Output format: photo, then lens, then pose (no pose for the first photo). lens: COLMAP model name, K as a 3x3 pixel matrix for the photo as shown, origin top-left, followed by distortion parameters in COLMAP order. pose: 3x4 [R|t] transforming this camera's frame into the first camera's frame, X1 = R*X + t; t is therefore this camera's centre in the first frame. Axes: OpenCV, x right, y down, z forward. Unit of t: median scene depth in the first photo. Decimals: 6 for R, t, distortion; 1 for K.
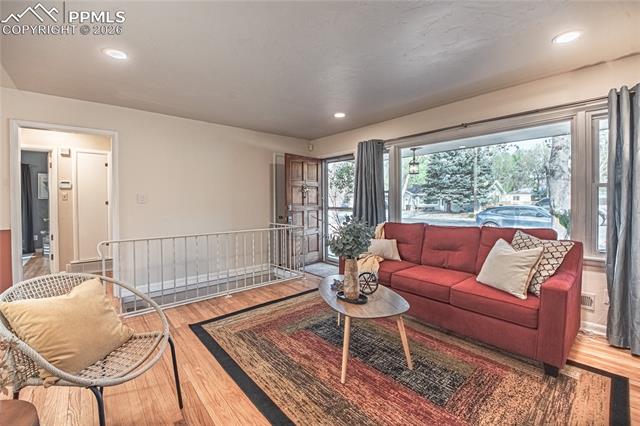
lens RADIAL K [[268.1, 0, 318.9], [0, 268.1, 209.0], [0, 0, 1]] dist [0.009455, -0.015264]
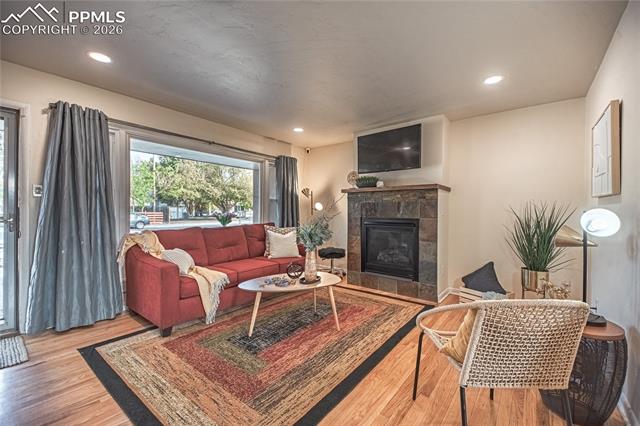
lens RADIAL K [[266.8, 0, 320.0], [0, 266.8, 213.0], [0, 0, 1]] dist [0.000963, 0.000050]
pose [[-0.195360, -0.002377, 0.980729, -0.992678], [0.021458, 0.999747, 0.006698, 0.005943], [-0.980497, 0.022353, -0.195260, 1.050185]]
